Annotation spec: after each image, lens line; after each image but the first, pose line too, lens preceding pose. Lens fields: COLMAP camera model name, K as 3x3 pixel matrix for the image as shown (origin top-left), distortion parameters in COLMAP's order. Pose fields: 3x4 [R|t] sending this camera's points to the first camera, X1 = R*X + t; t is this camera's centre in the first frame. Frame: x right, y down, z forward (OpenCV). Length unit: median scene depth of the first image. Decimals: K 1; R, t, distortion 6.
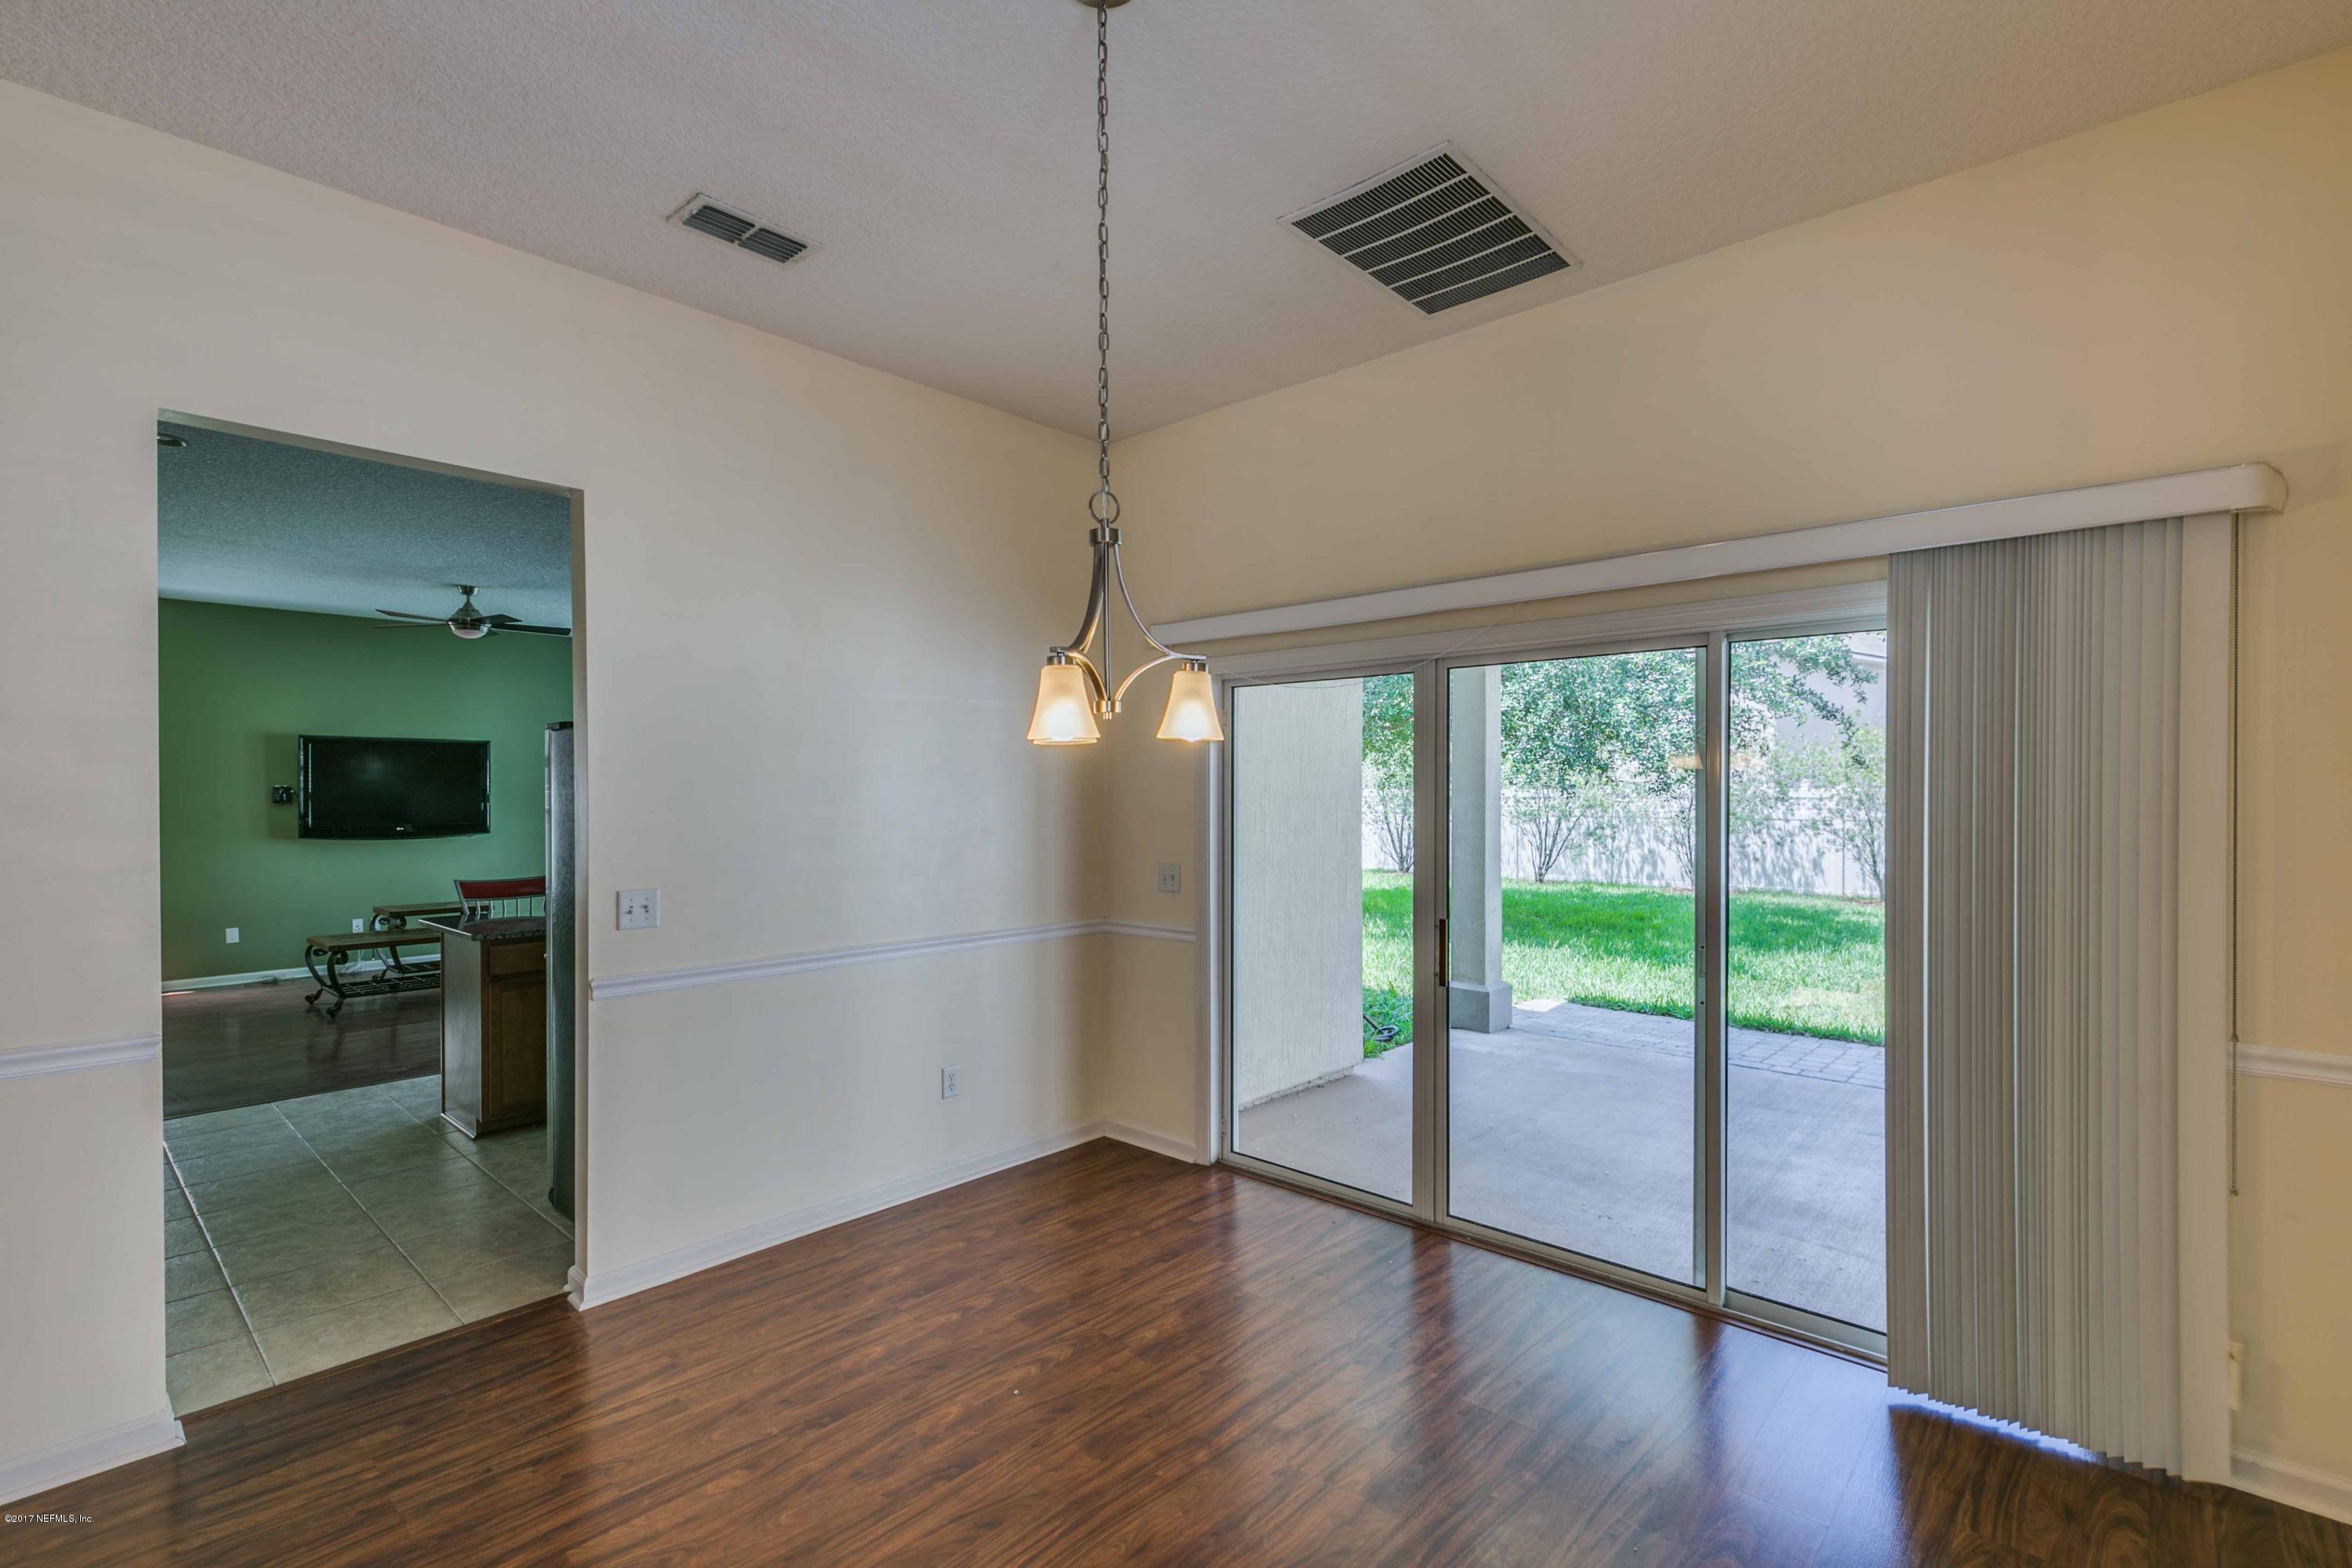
lens RADIAL K [[1065.9, 0, 1163.3], [0, 1065.9, 768.6], [0, 0, 1]] dist [0.007997, -0.001003]
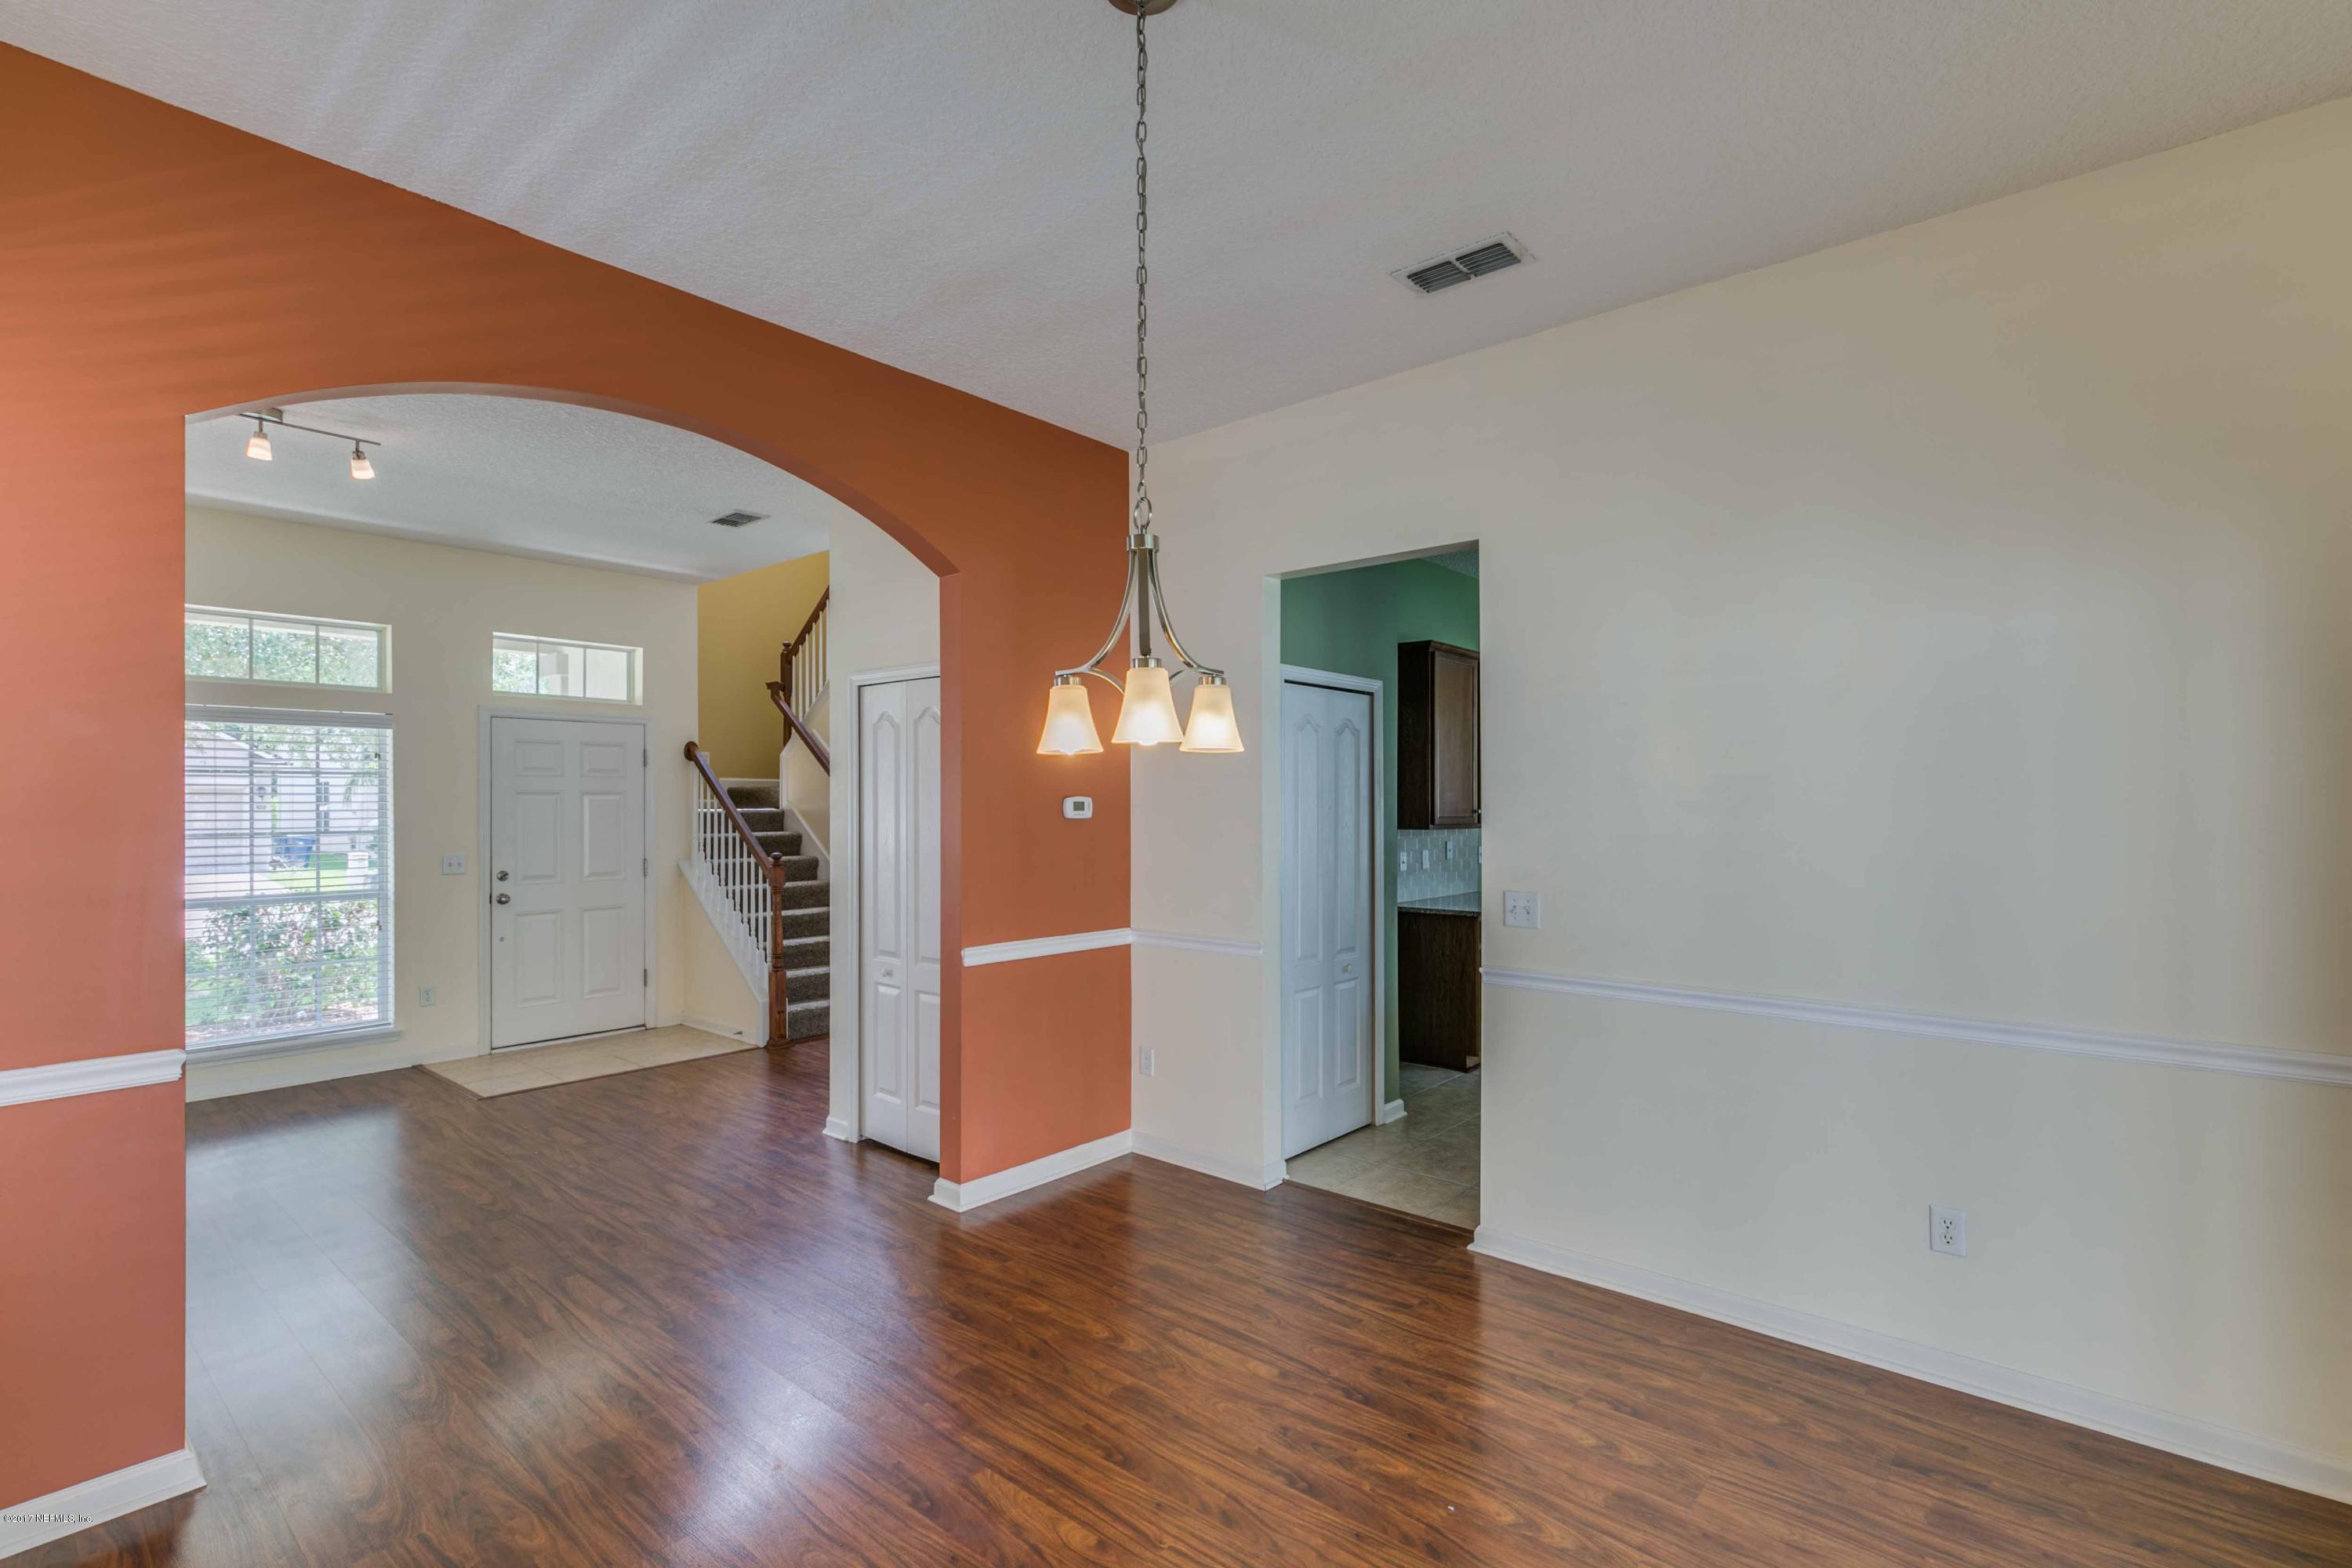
lens RADIAL K [[1065.9, 0, 1179.2], [0, 1065.9, 804.3], [0, 0, 1]] dist [0.007997, -0.001003]
pose [[0.035679, -0.000230, -0.999363, 0.706395], [0.026362, 0.999652, 0.000711, 0.017992], [0.999016, -0.026370, 0.035673, 0.771782]]
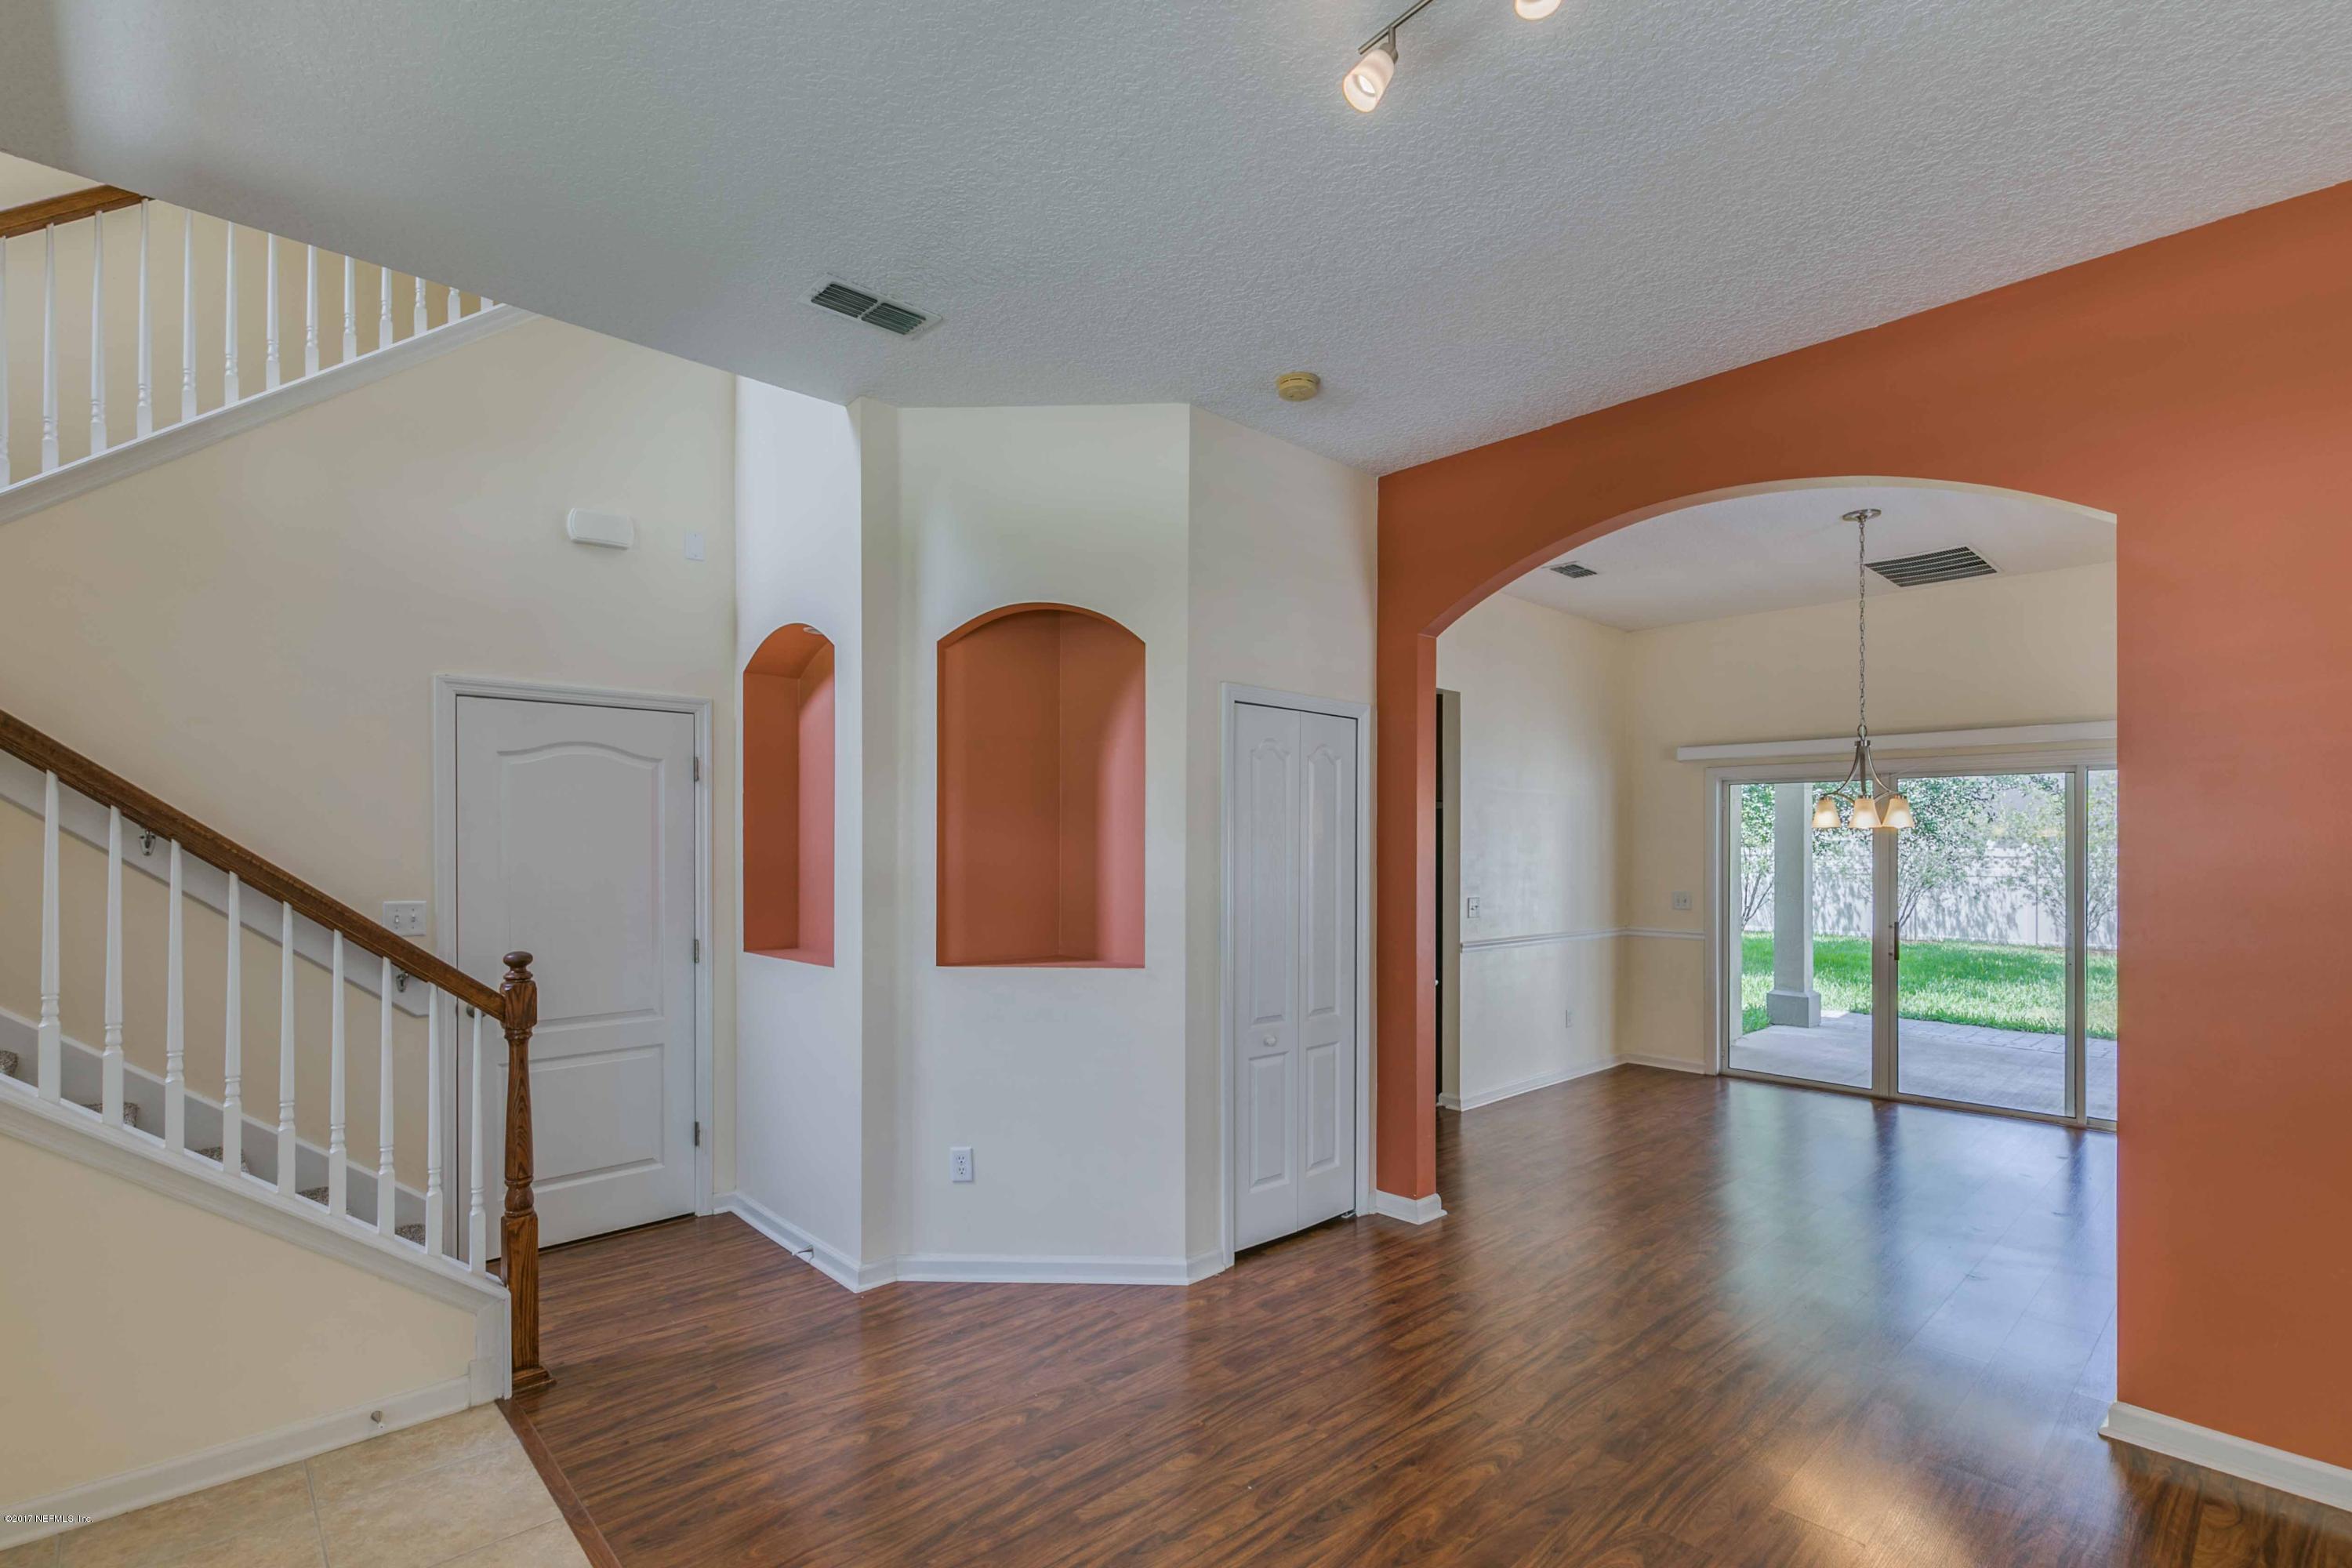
lens RADIAL K [[1065.9, 0, 1164.4], [0, 1065.9, 846.1], [0, 0, 1]] dist [0.007997, -0.001003]
pose [[0.996011, 0.003239, -0.089177, -0.154065], [-0.001634, 0.999836, 0.018057, -0.002382], [0.089221, -0.017839, 0.995852, -0.167985]]
